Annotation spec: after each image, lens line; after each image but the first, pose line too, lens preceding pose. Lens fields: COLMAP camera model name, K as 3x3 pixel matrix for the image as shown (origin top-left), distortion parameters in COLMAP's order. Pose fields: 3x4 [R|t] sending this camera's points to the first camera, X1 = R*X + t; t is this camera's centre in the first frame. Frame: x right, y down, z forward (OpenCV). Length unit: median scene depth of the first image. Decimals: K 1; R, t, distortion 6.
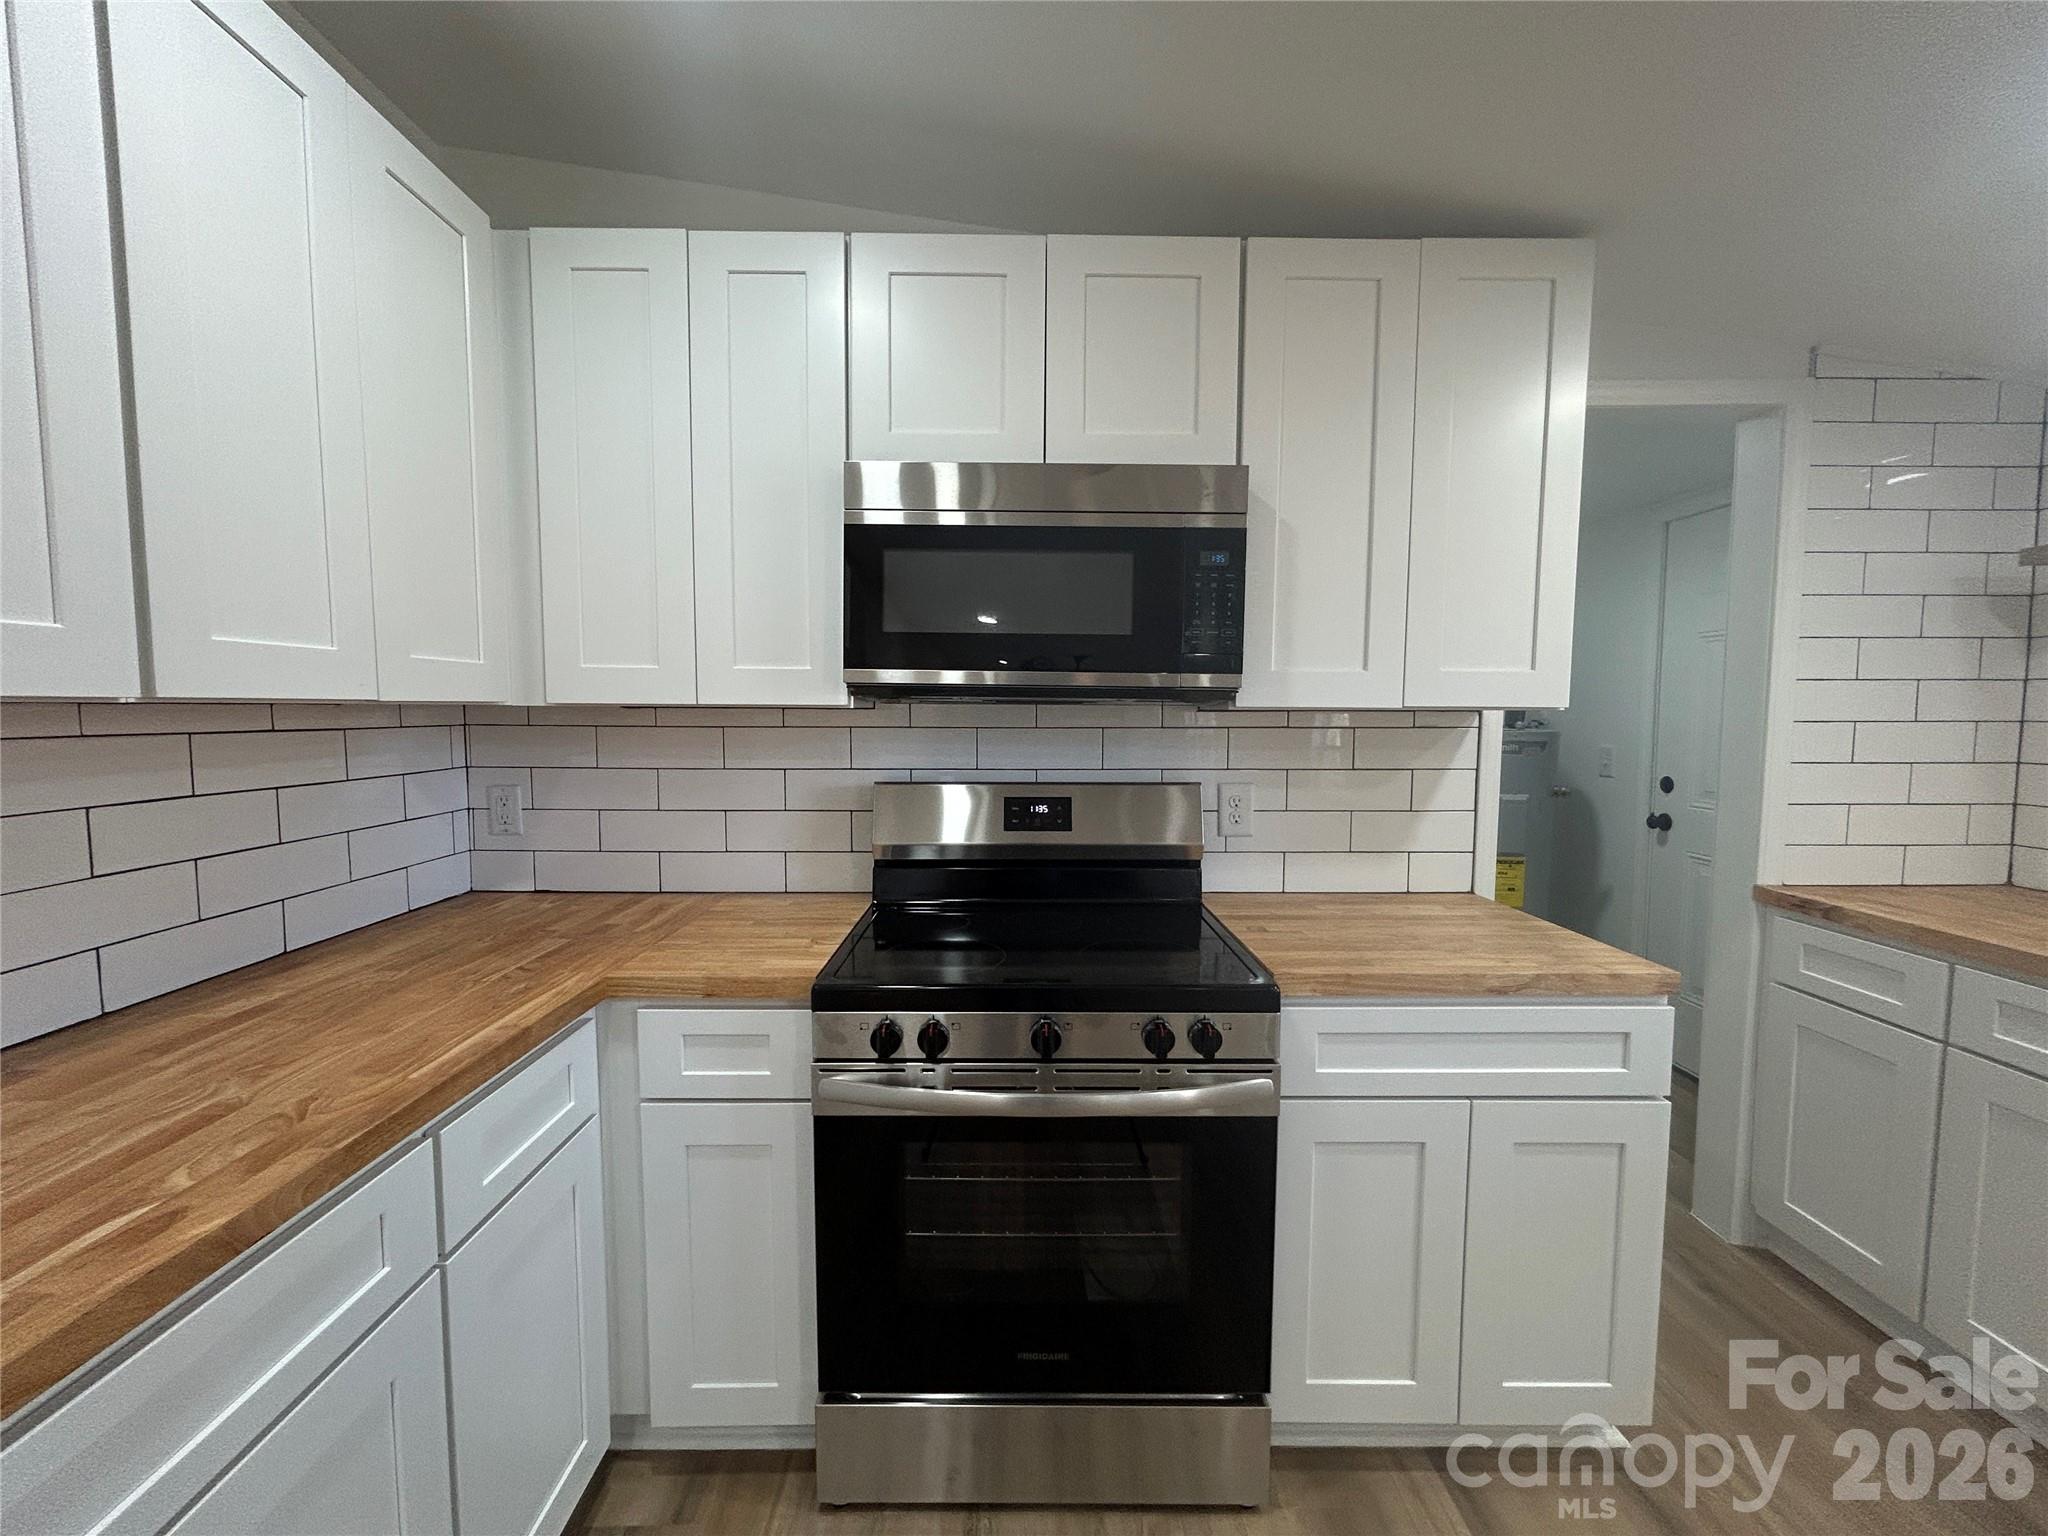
lens RADIAL K [[829.7, 0, 1017.2], [0, 829.7, 770.5], [0, 0, 1]] dist [-0.000600, 0.000197]
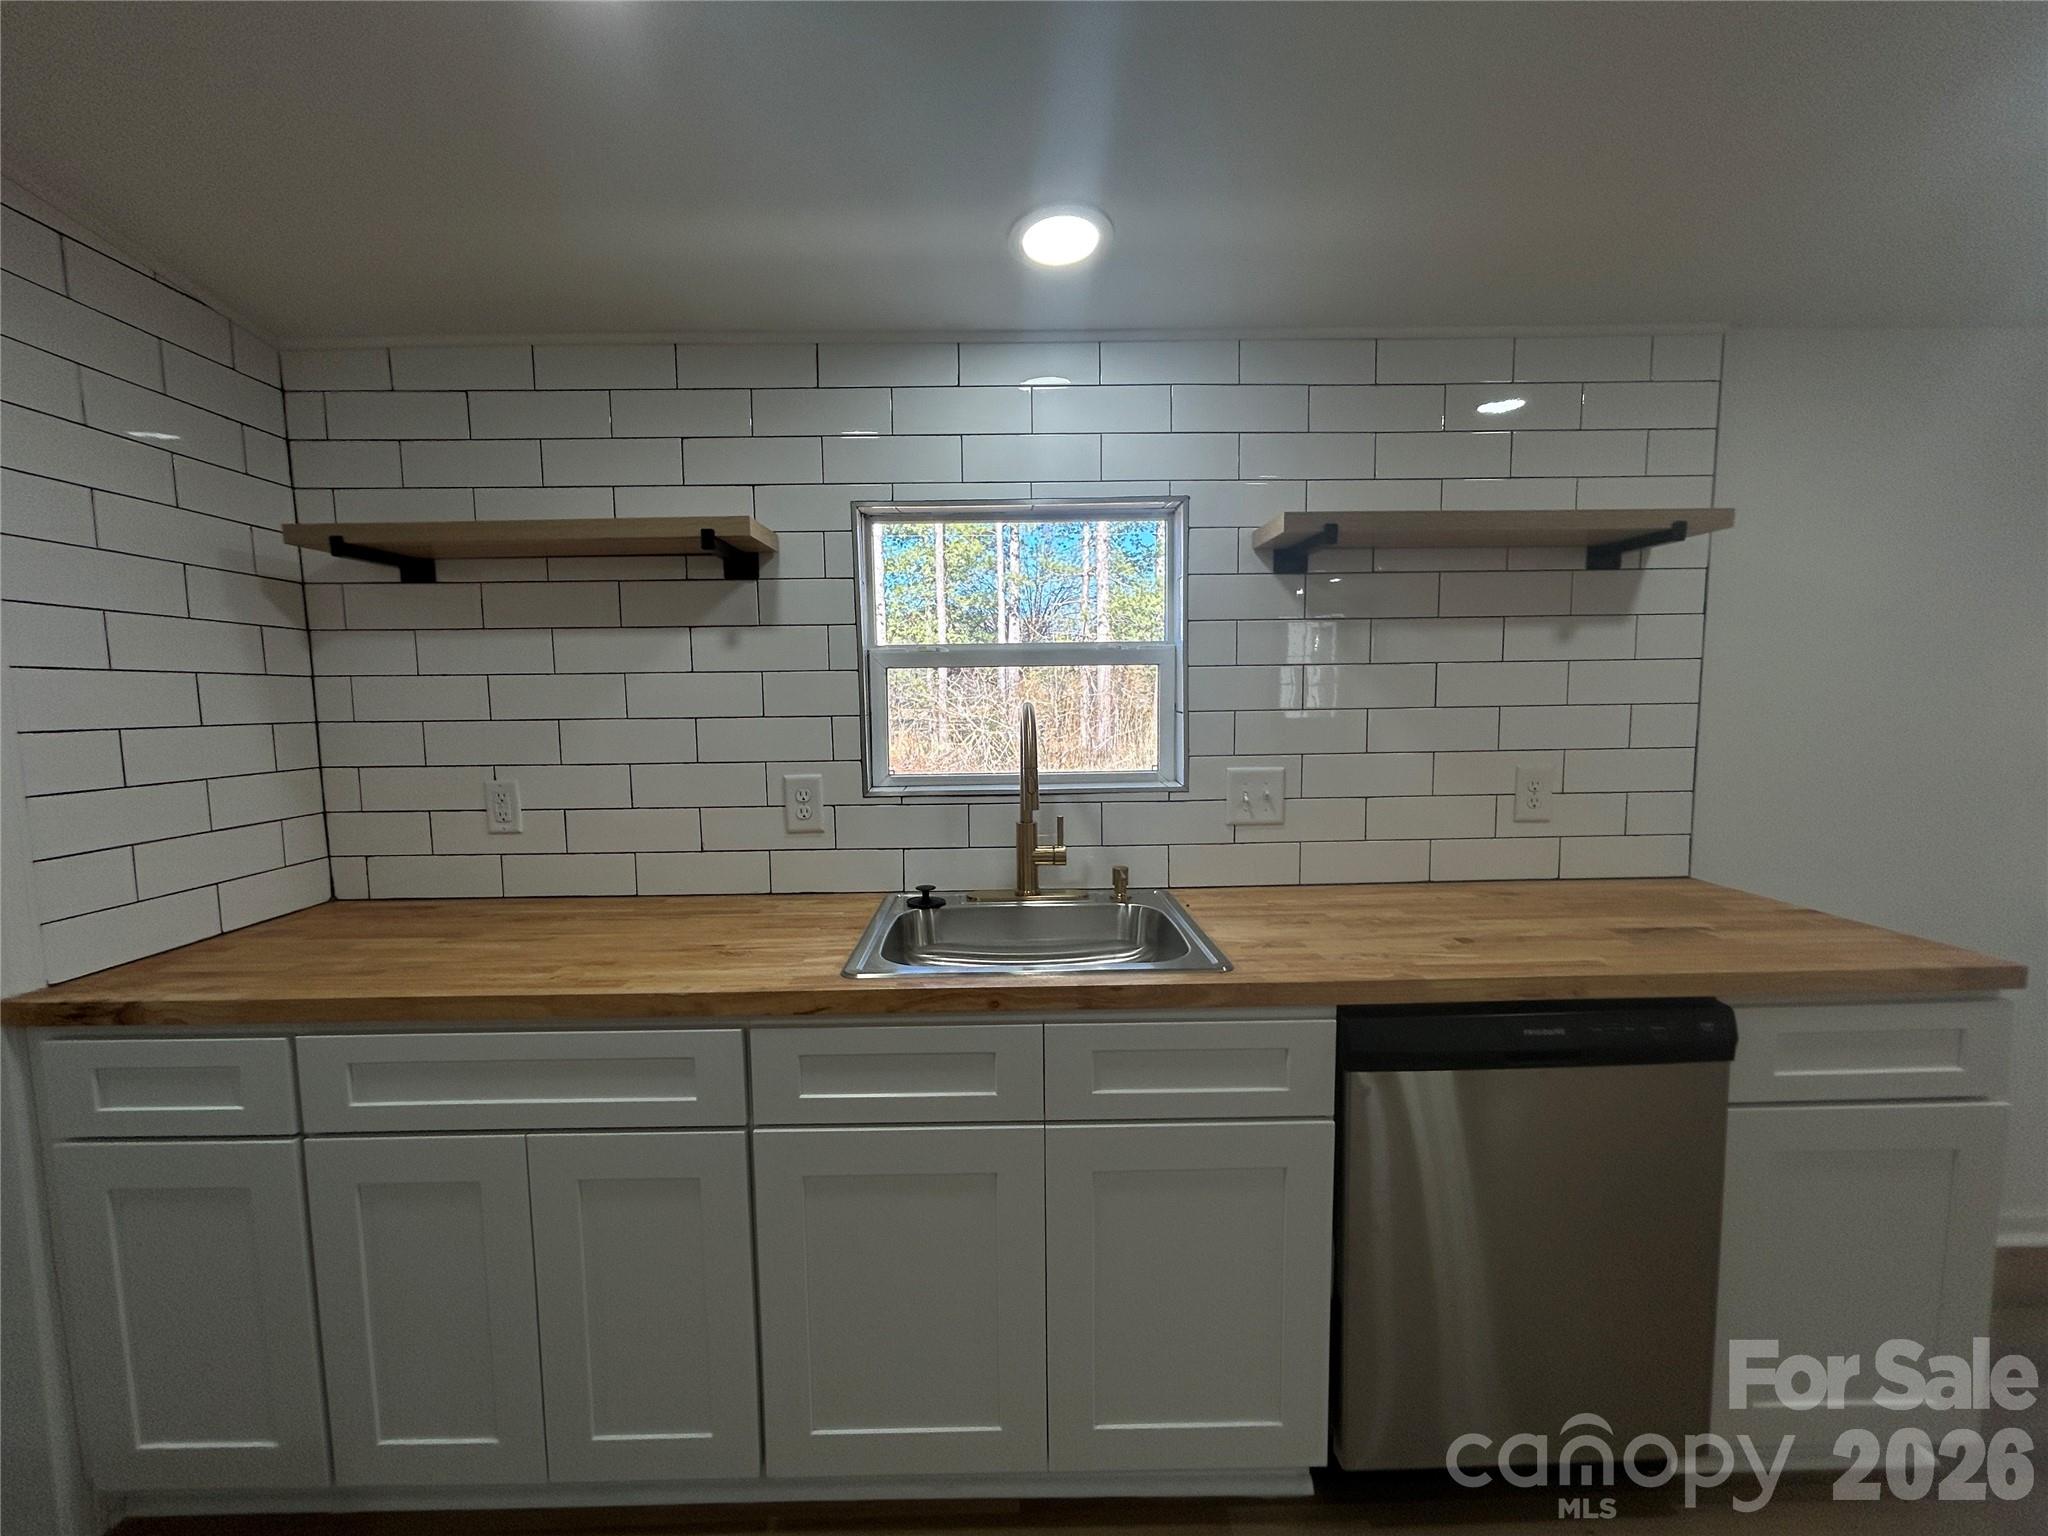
lens RADIAL K [[829.7, 0, 1018.5], [0, 829.7, 774.0], [0, 0, 1]] dist [-0.000600, 0.000197]
pose [[-0.010527, -0.089787, 0.995905, 0.322803], [0.085539, 0.992229, 0.090359, -0.020645], [-0.996279, 0.086140, -0.002765, 0.264664]]
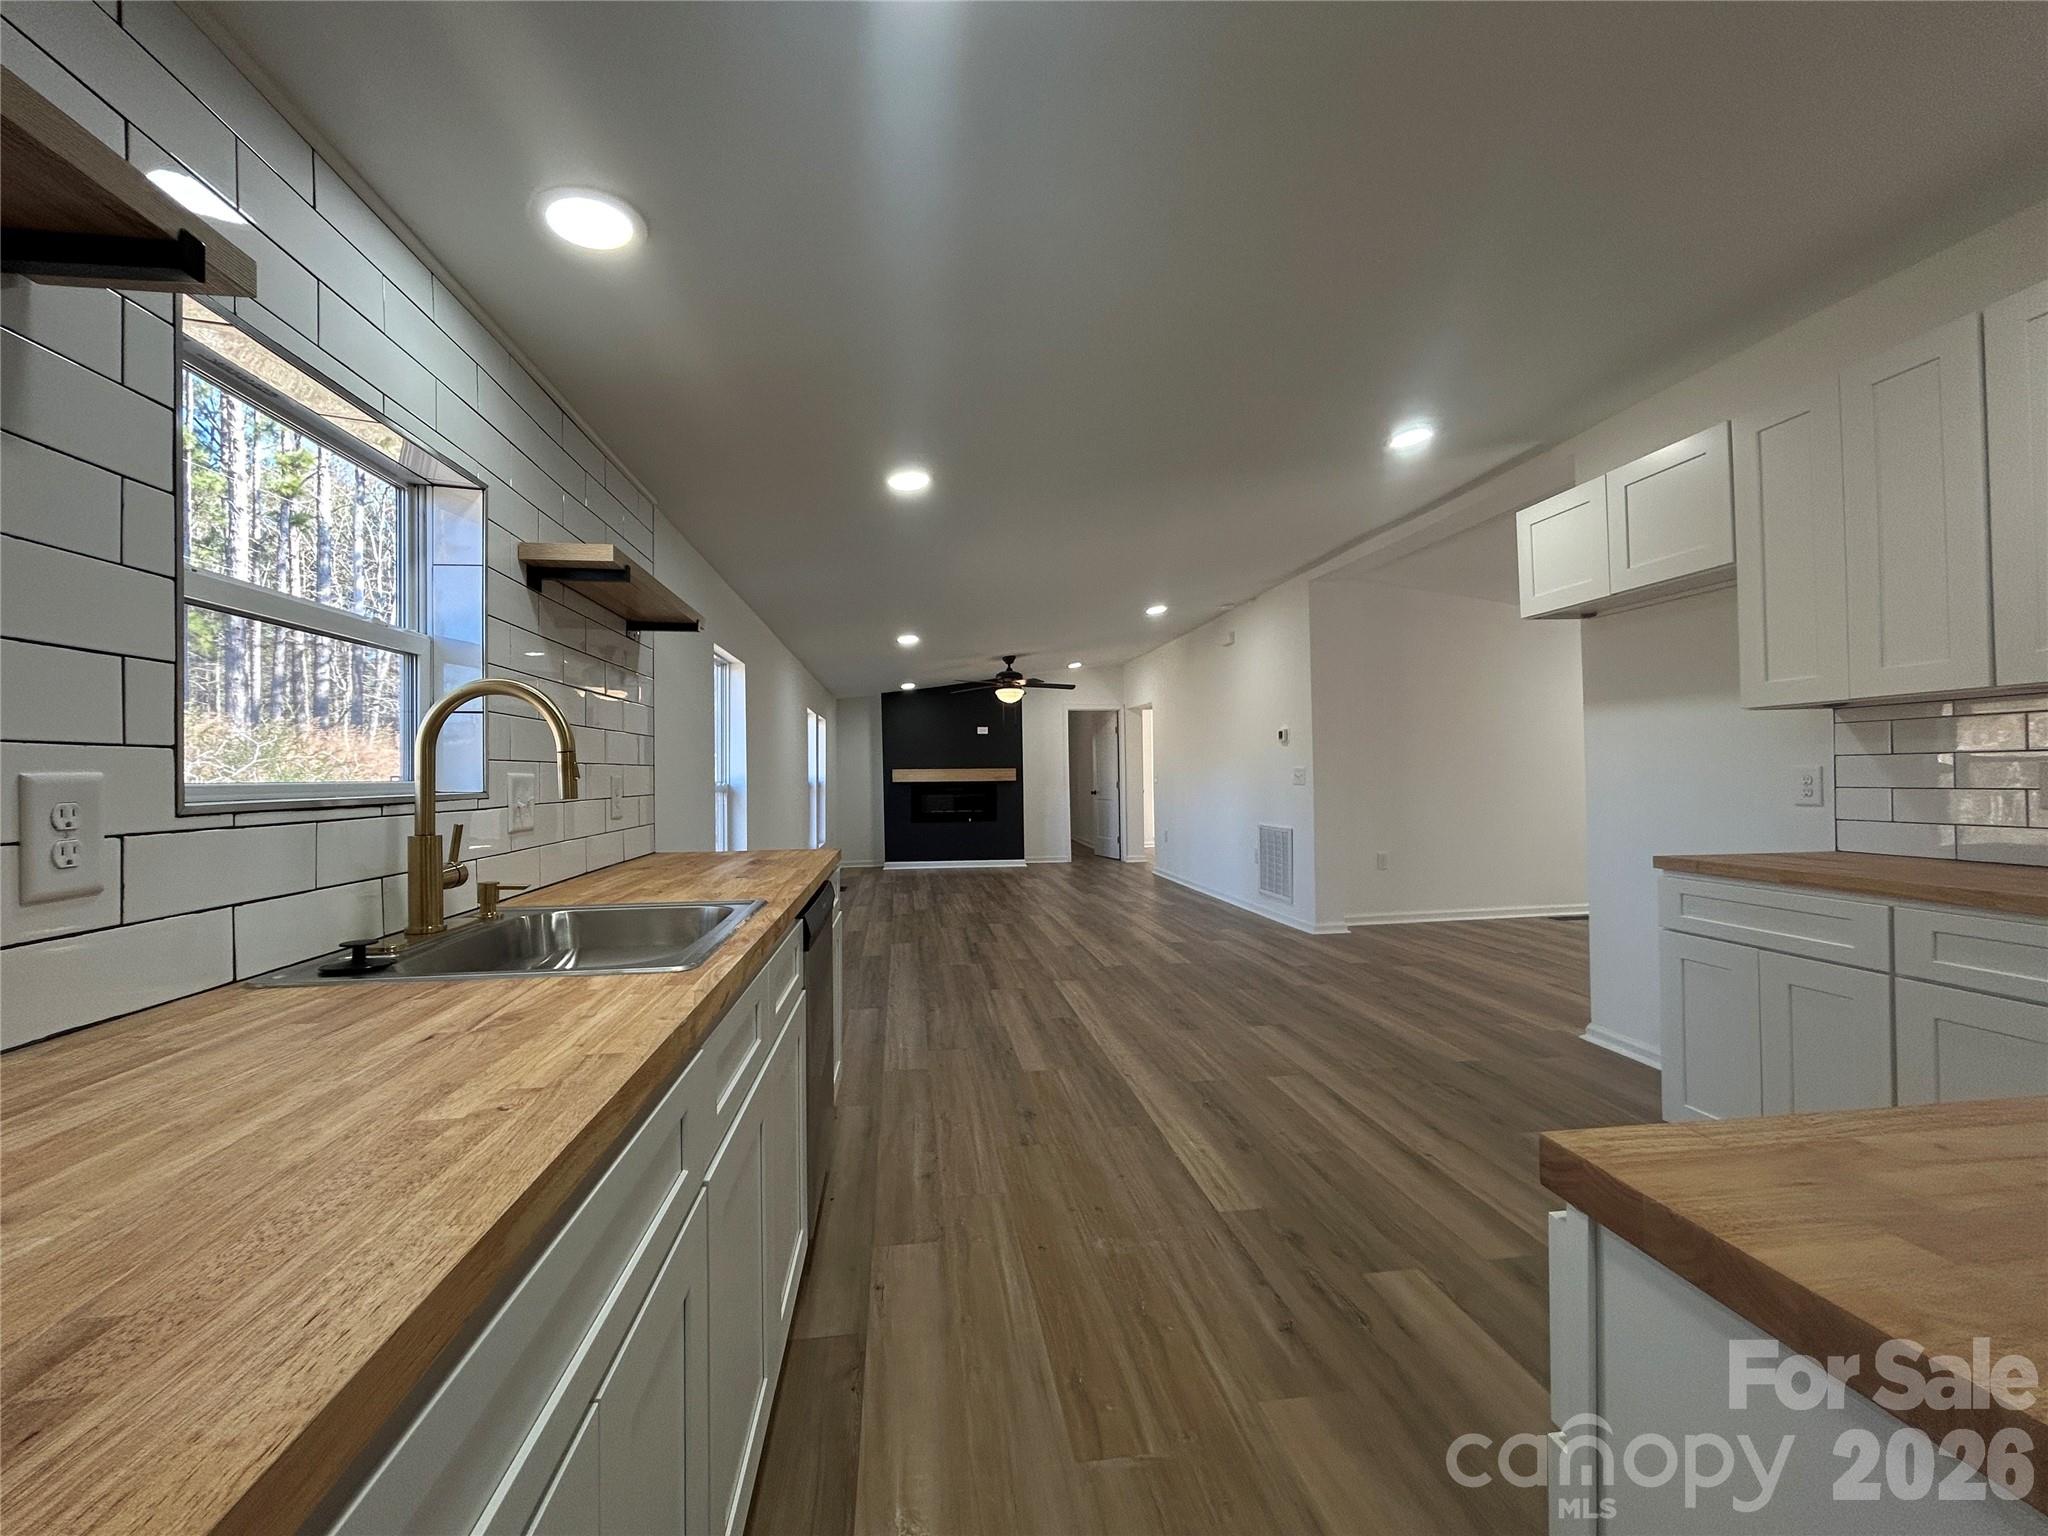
lens RADIAL K [[829.7, 0, 1015.0], [0, 829.7, 768.6], [0, 0, 1]] dist [-0.000600, 0.000197]
pose [[-0.992030, 0.009746, -0.125626, 0.866077], [0.001653, 0.997925, 0.064369, 0.018301], [0.125993, 0.063648, -0.989987, 1.066272]]
